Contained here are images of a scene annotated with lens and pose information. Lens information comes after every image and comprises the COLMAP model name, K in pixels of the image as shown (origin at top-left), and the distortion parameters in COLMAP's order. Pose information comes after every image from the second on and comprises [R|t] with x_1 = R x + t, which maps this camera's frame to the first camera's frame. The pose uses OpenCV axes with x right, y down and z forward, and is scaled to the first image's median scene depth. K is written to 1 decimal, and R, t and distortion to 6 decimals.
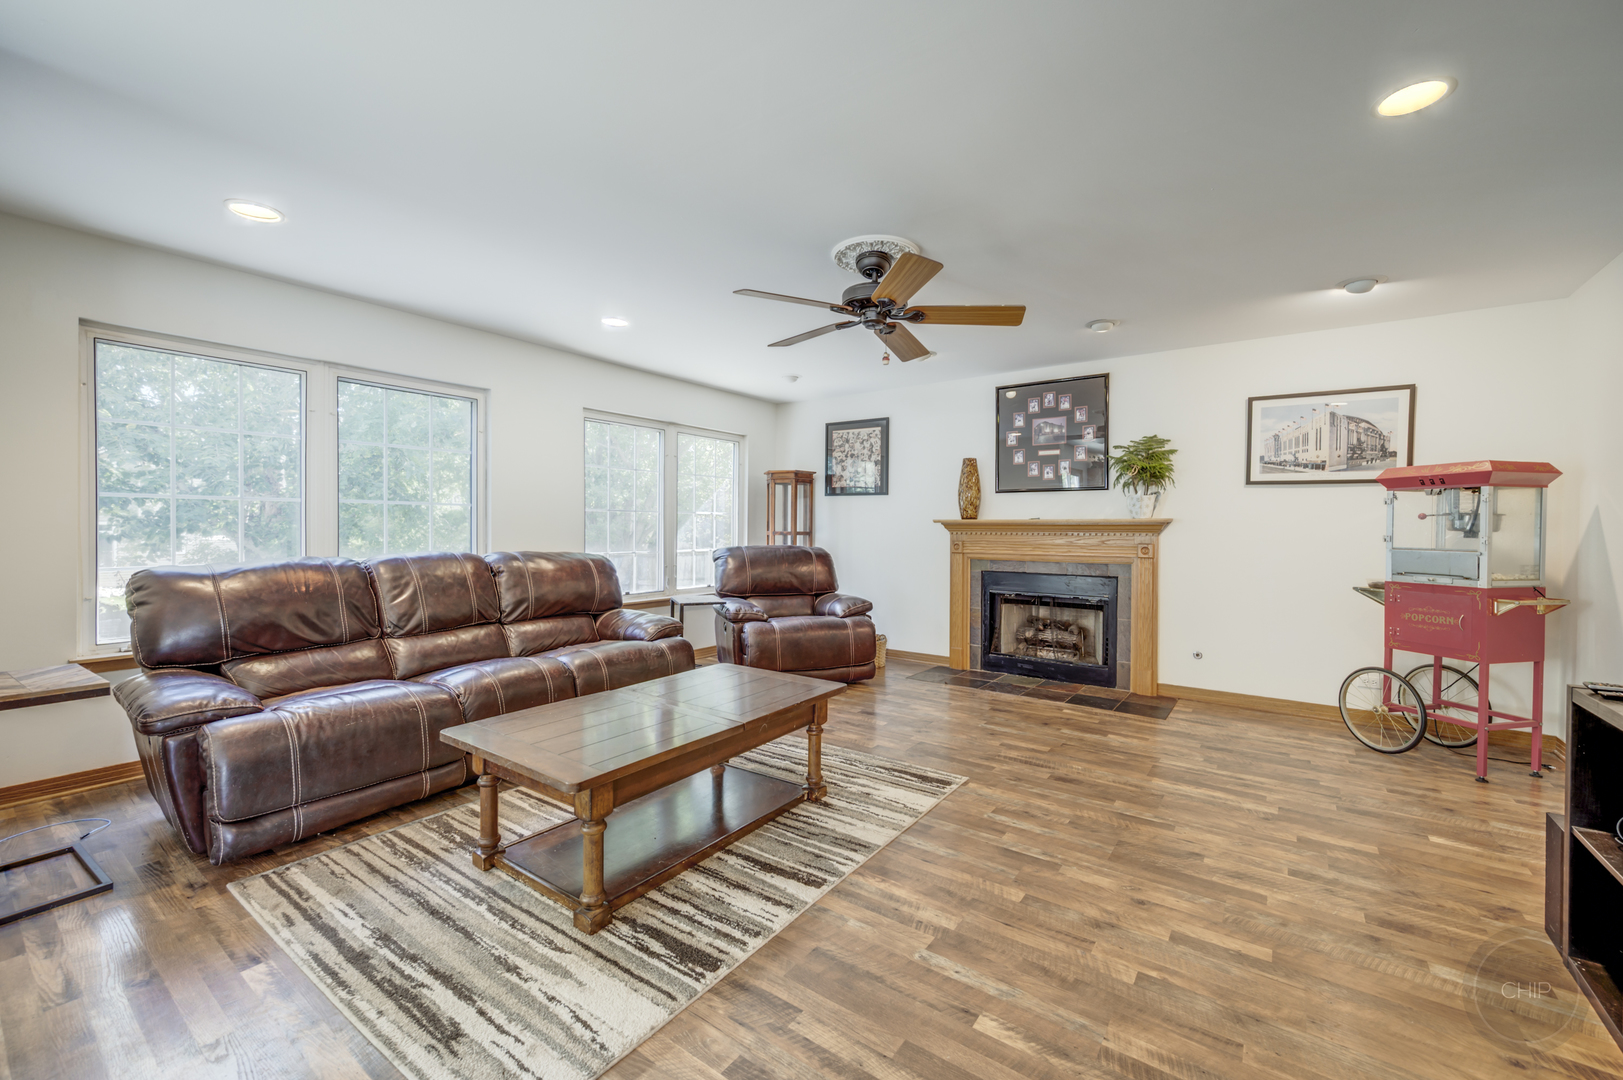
lens RADIAL K [[644.7, 0, 838.7], [0, 644.7, 536.5], [0, 0, 1]] dist [0.000190, 0.000641]
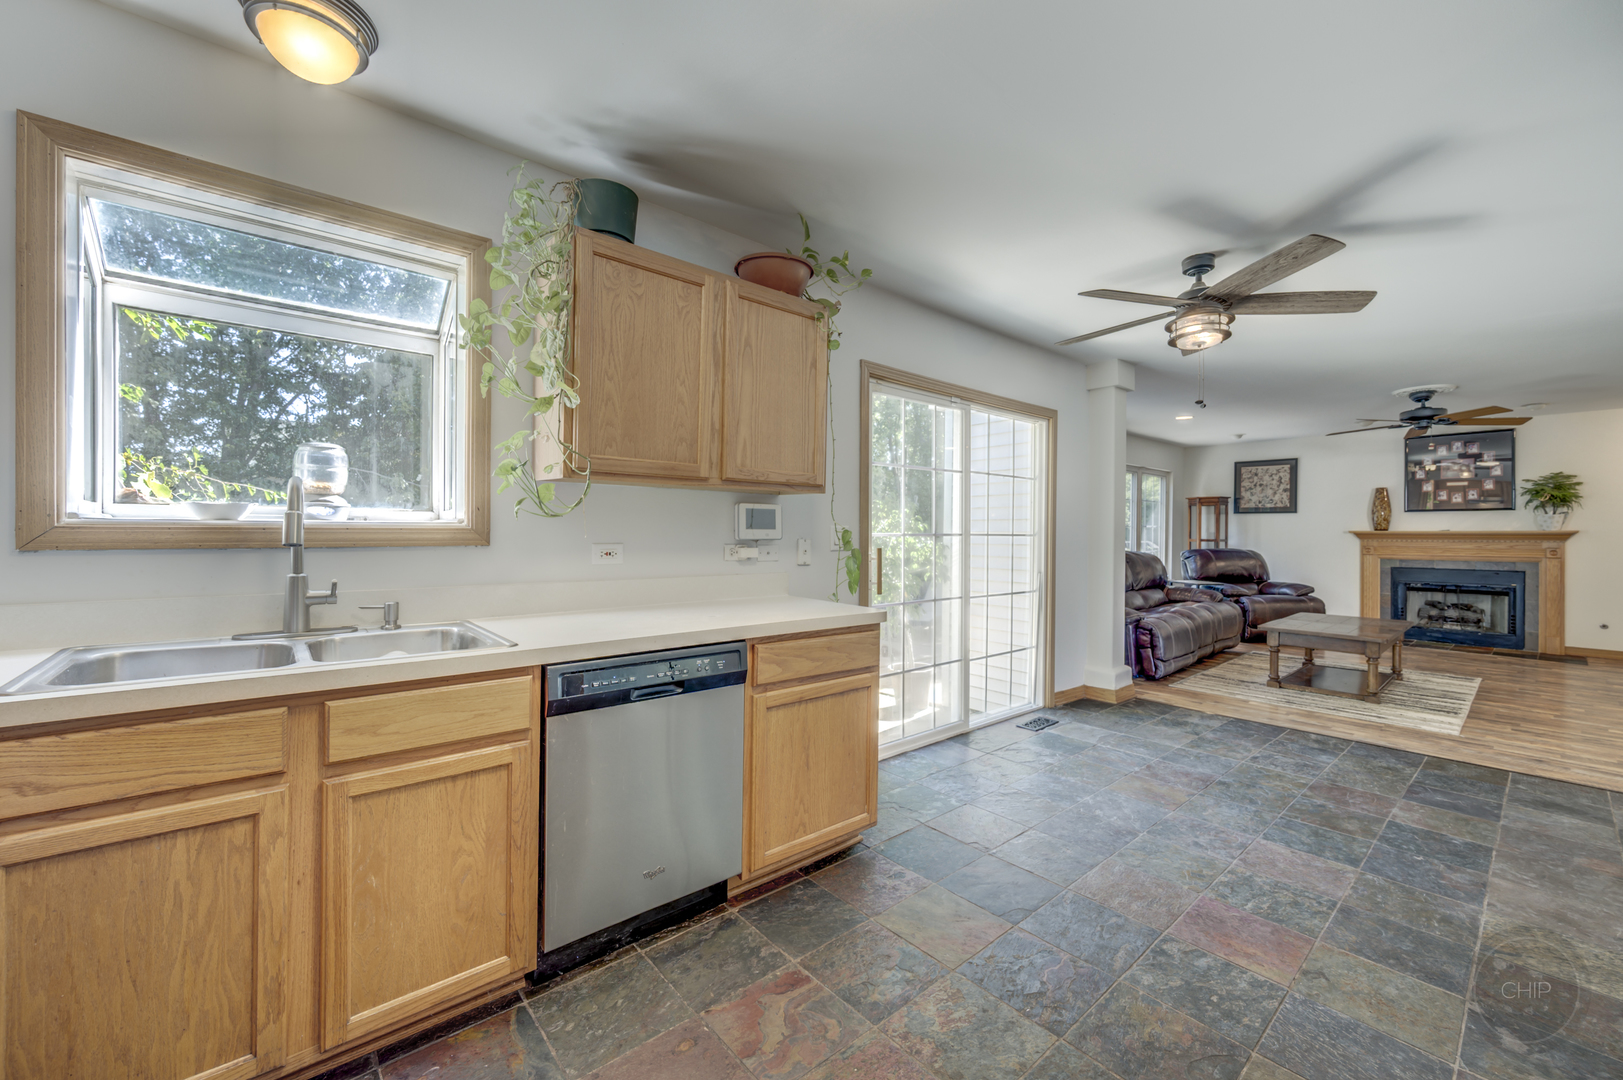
lens RADIAL K [[644.7, 0, 820.7], [0, 644.7, 531.7], [0, 0, 1]] dist [0.000190, 0.000641]
pose [[0.971450, -0.001902, -0.237237, -0.913281], [-0.002535, 0.999828, -0.018399, 0.006867], [0.237231, 0.018475, 0.971278, -0.928495]]
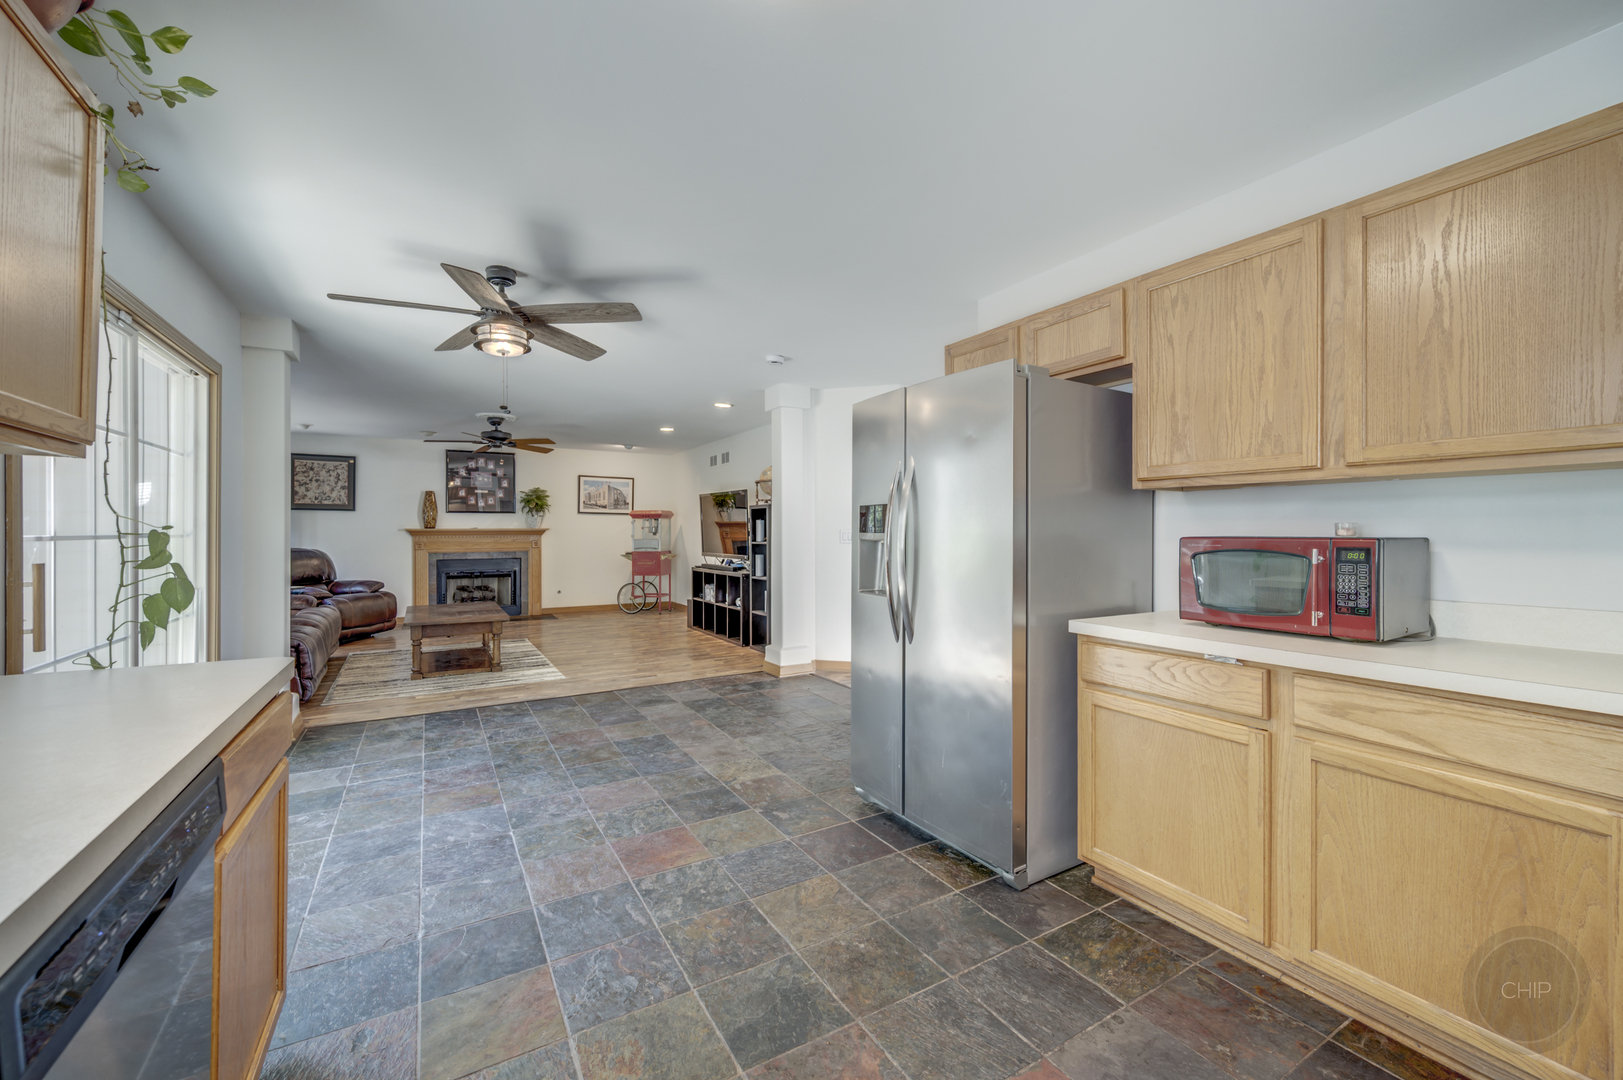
lens RADIAL K [[644.7, 0, 811.5], [0, 644.7, 536.5], [0, 0, 1]] dist [0.000190, 0.000641]
pose [[0.408558, -0.014264, 0.912621, -1.237192], [0.018362, 0.999804, 0.007406, -0.000986], [-0.912548, 0.013732, 0.408740, -0.756905]]
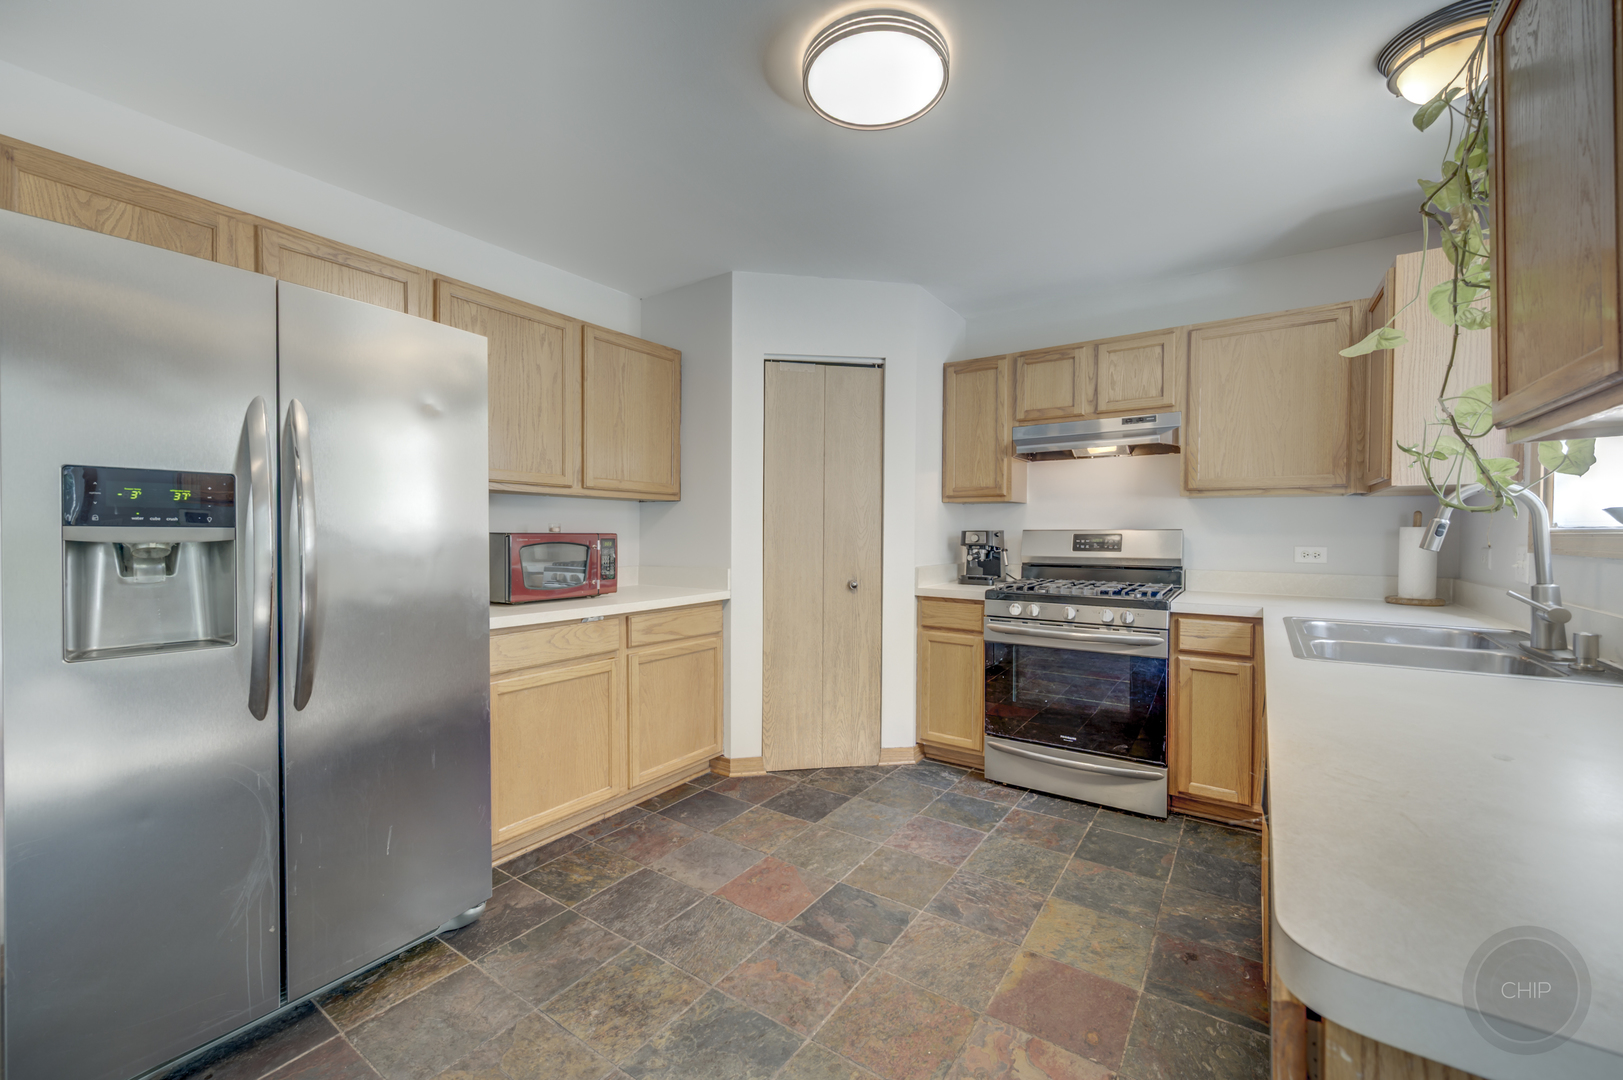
lens RADIAL K [[644.7, 0, 817.0], [0, 644.7, 548.5], [0, 0, 1]] dist [0.000190, 0.000641]
pose [[-0.999787, -0.013850, -0.015302, -0.903018], [-0.014472, 0.999040, 0.041341, -0.006407], [0.014715, 0.041554, -0.999028, -0.162468]]
